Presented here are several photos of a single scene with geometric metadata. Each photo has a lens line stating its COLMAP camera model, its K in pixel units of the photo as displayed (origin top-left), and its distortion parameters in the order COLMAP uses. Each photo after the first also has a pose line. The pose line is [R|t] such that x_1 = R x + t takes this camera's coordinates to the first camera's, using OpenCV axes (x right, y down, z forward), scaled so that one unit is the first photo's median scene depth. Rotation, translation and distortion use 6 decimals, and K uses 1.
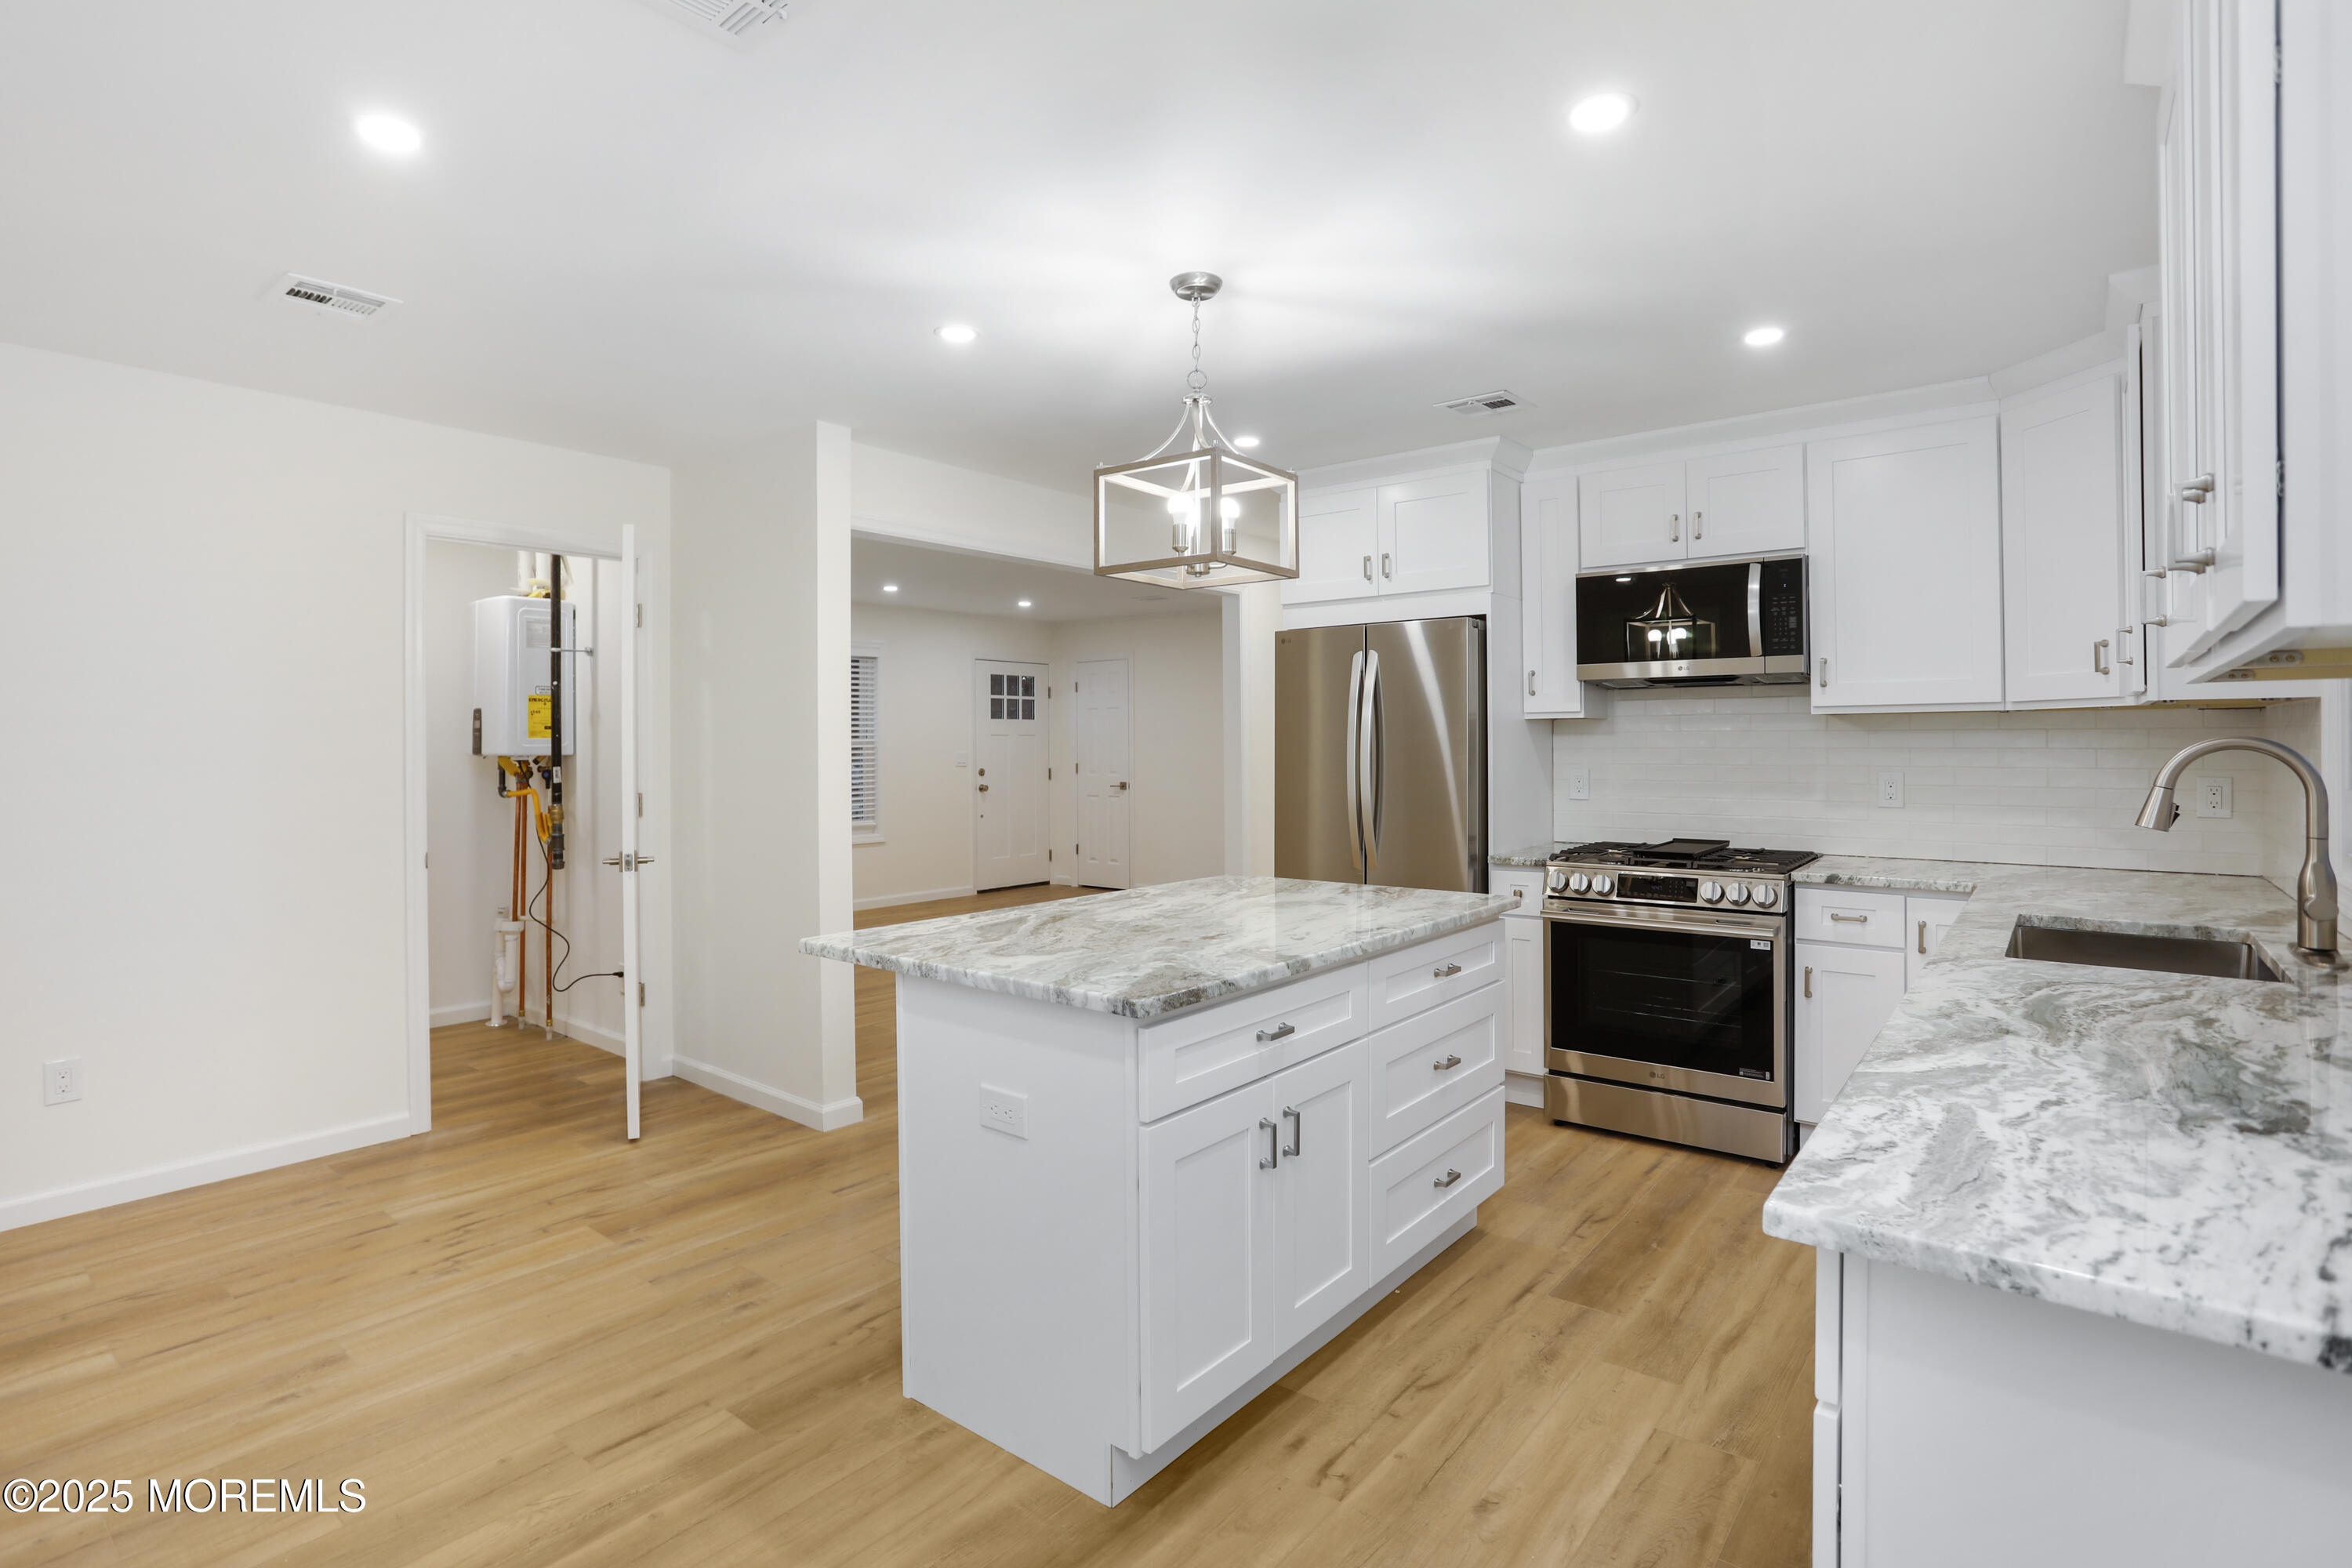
lens RADIAL K [[1133.3, 0, 1174.4], [0, 1133.3, 750.2], [0, 0, 1]] dist [-0.043633, 0.000201]
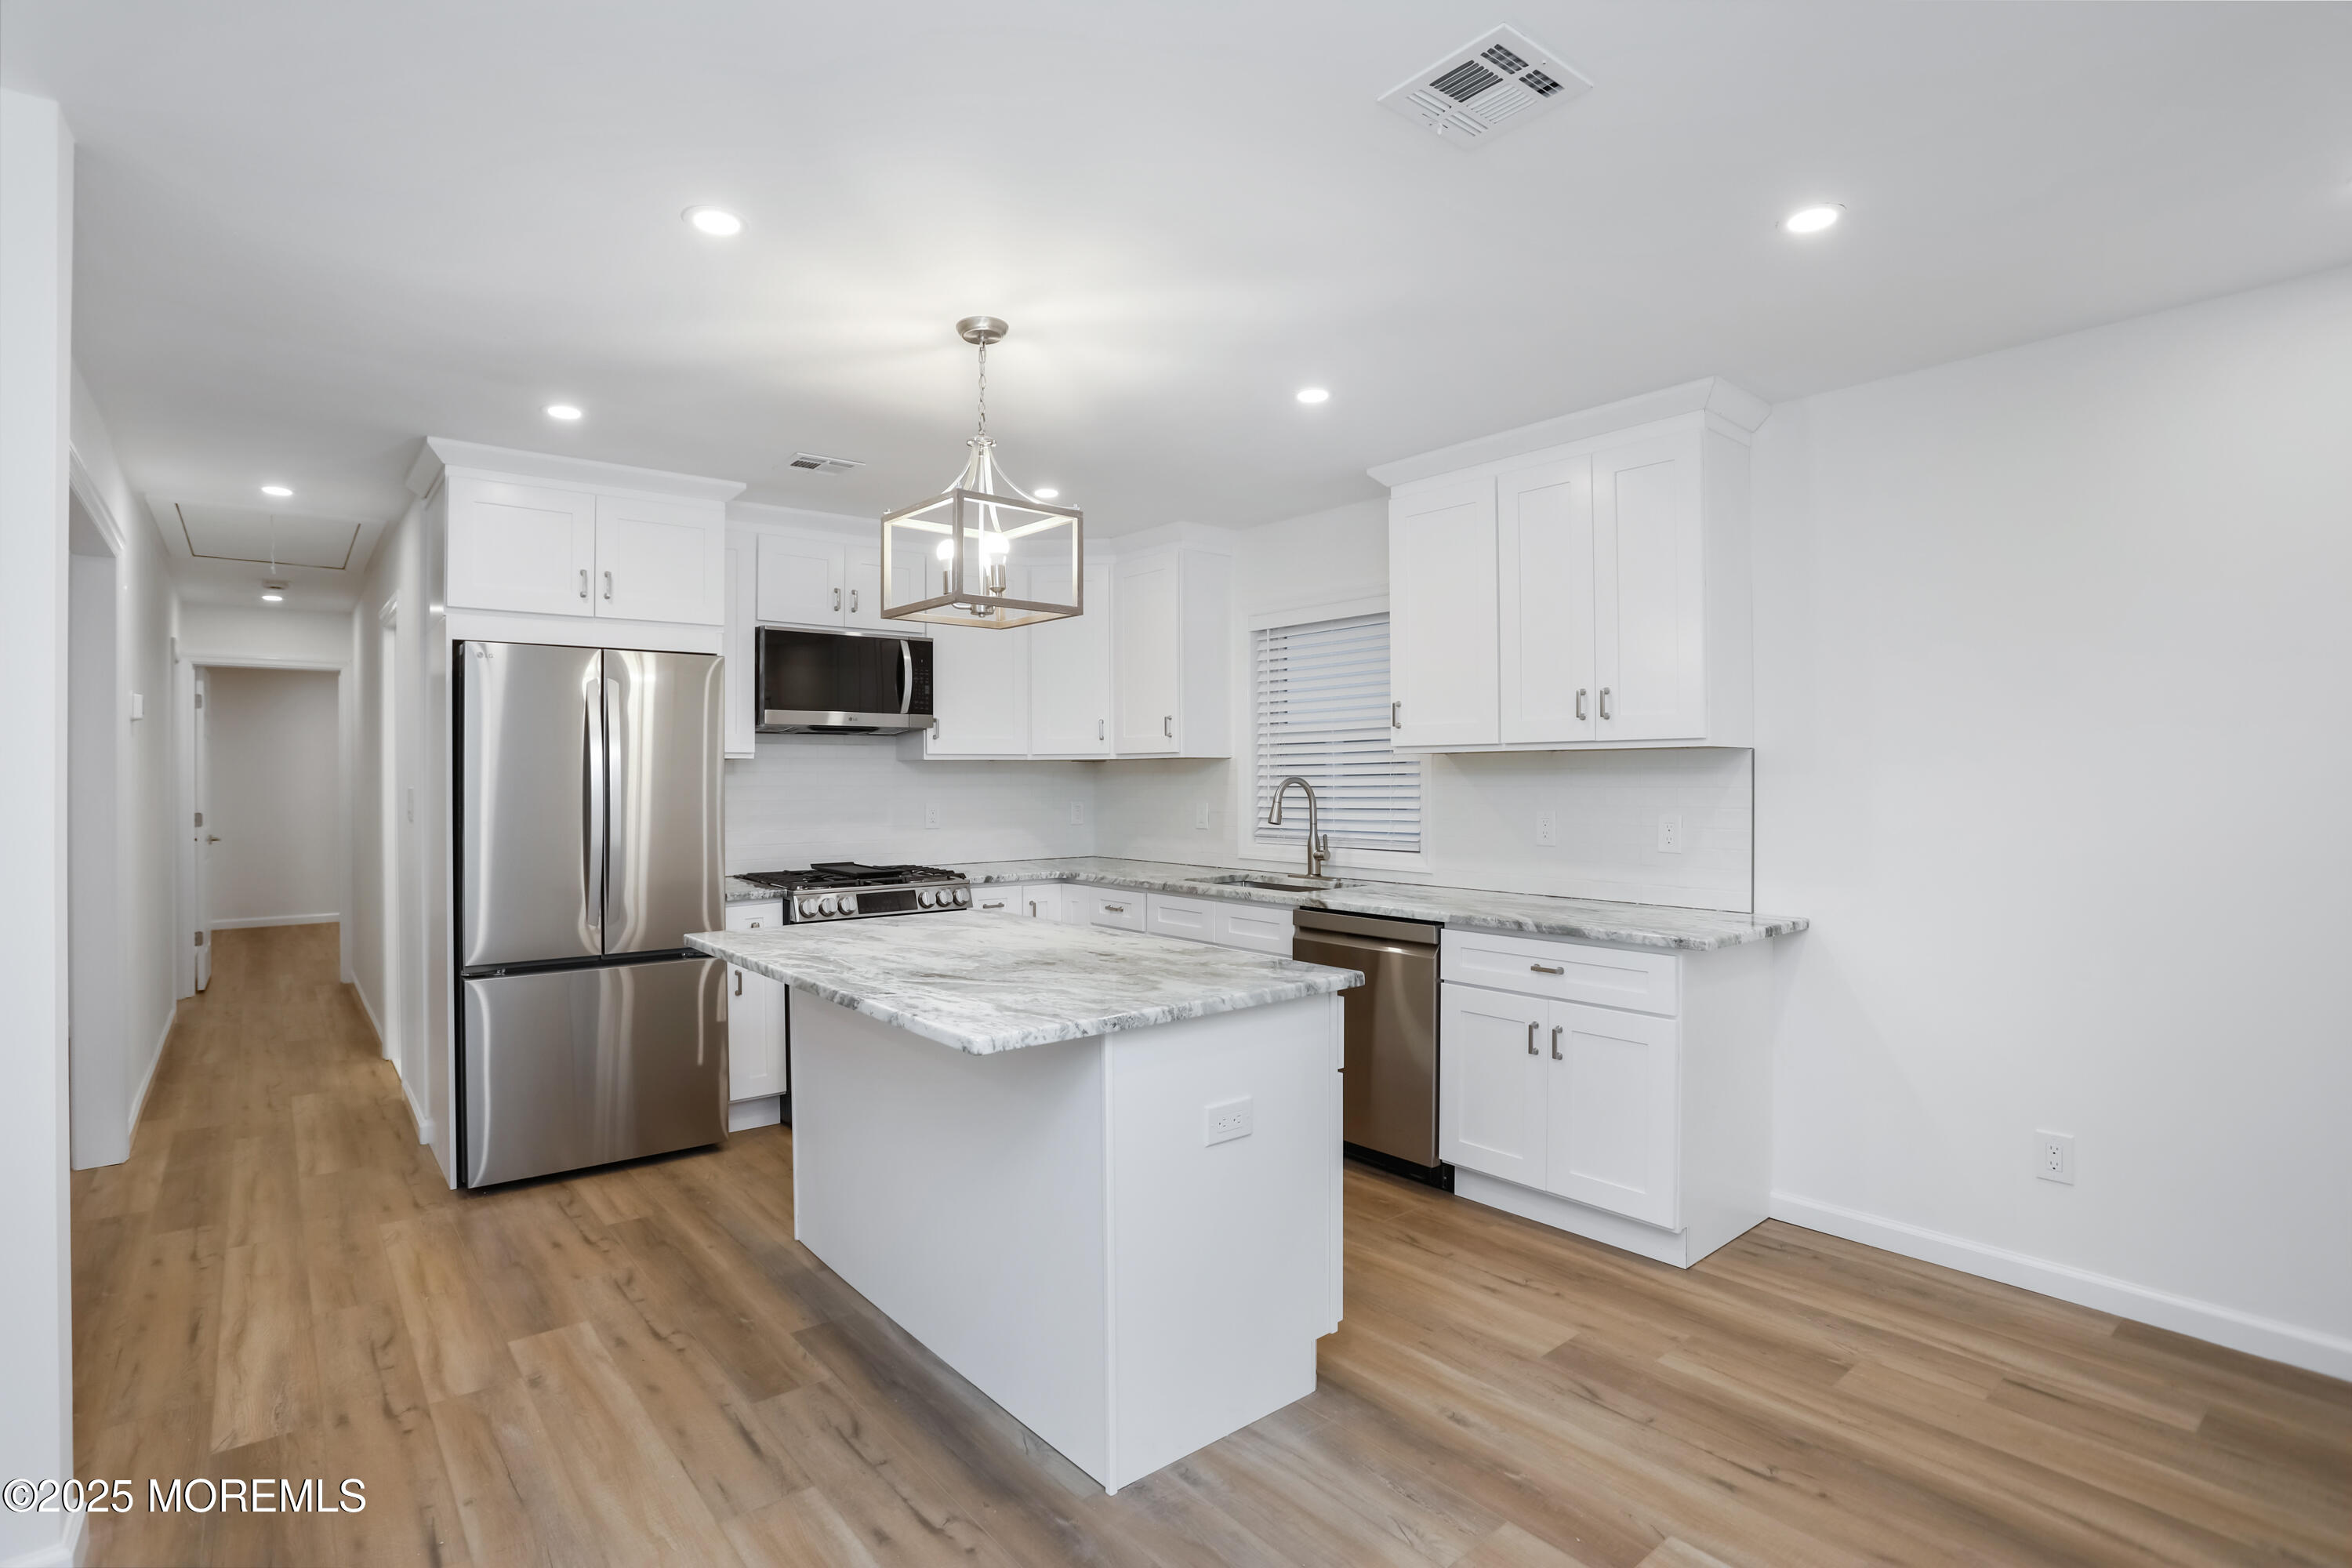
lens RADIAL K [[1119.8, 0, 1118.9], [0, 1119.8, 775.9], [0, 0, 1]] dist [-0.066748, 0.000309]
pose [[0.239896, 0.004273, 0.970789, -0.998974], [0.009467, 0.999932, -0.006741, -0.002839], [-0.970753, 0.010807, 0.239839, 0.697918]]
